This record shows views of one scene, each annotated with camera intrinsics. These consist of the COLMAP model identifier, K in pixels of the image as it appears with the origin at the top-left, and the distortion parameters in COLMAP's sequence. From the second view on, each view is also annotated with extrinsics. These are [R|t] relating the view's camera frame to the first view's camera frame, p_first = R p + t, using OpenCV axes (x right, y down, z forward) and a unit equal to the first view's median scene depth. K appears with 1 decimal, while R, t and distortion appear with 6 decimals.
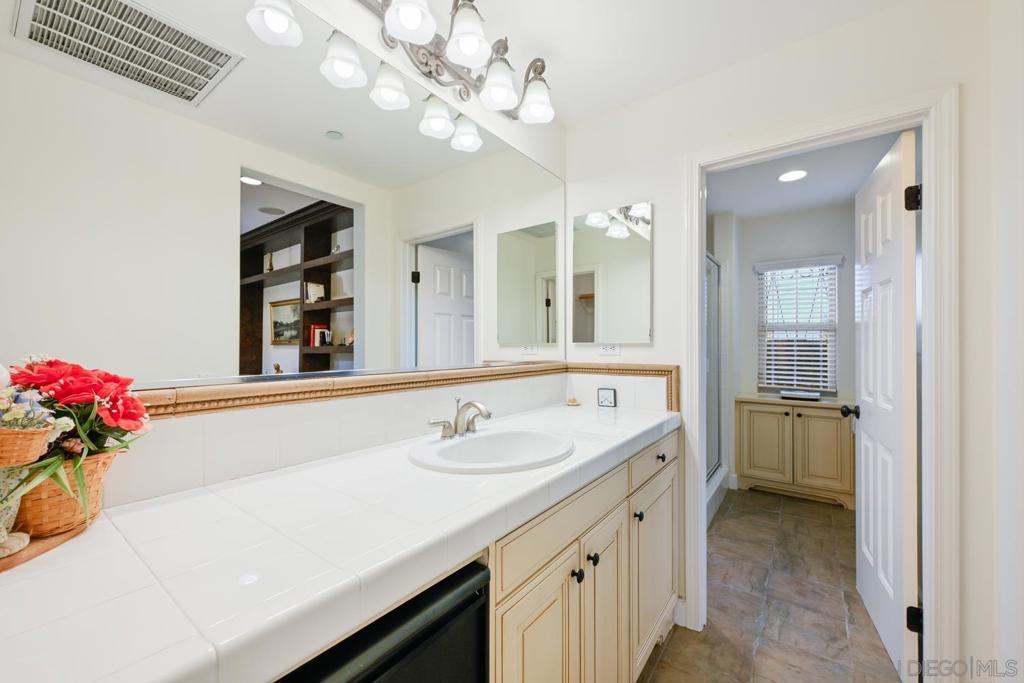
lens RADIAL K [[399.5, 0, 514.4], [0, 399.5, 344.7], [0, 0, 1]] dist [-0.001400, -0.000051]
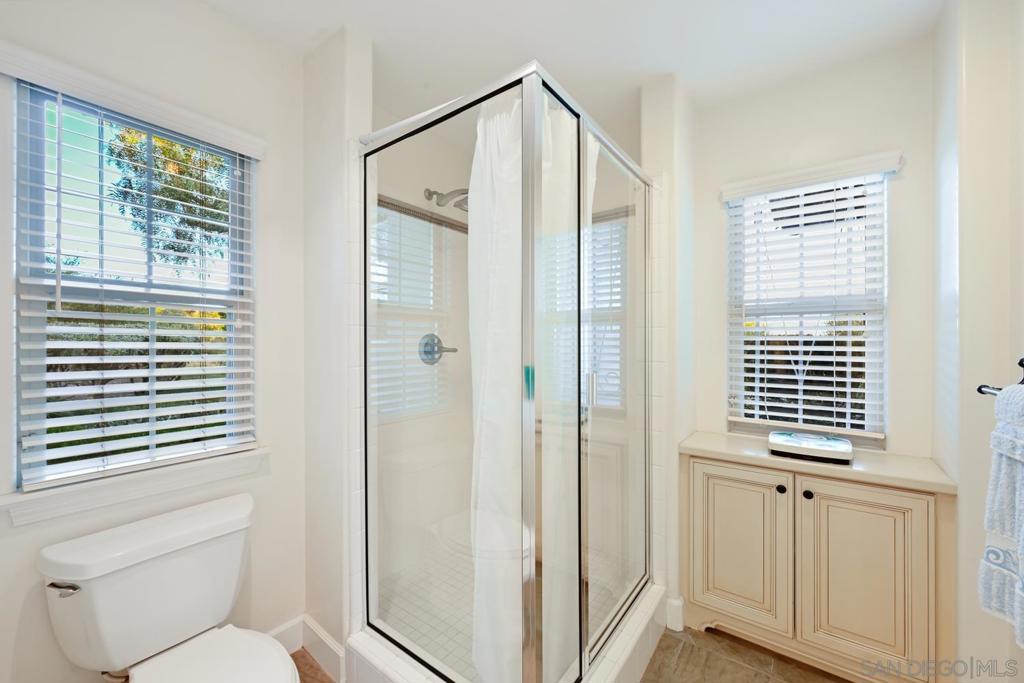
lens RADIAL K [[399.5, 0, 514.4], [0, 399.5, 344.7], [0, 0, 1]] dist [-0.001400, -0.000051]
pose [[0.999976, -0.001906, -0.006656, 0.351887], [0.001939, 0.999986, 0.004938, 0.001343], [0.006647, -0.004951, 0.999966, 0.500759]]
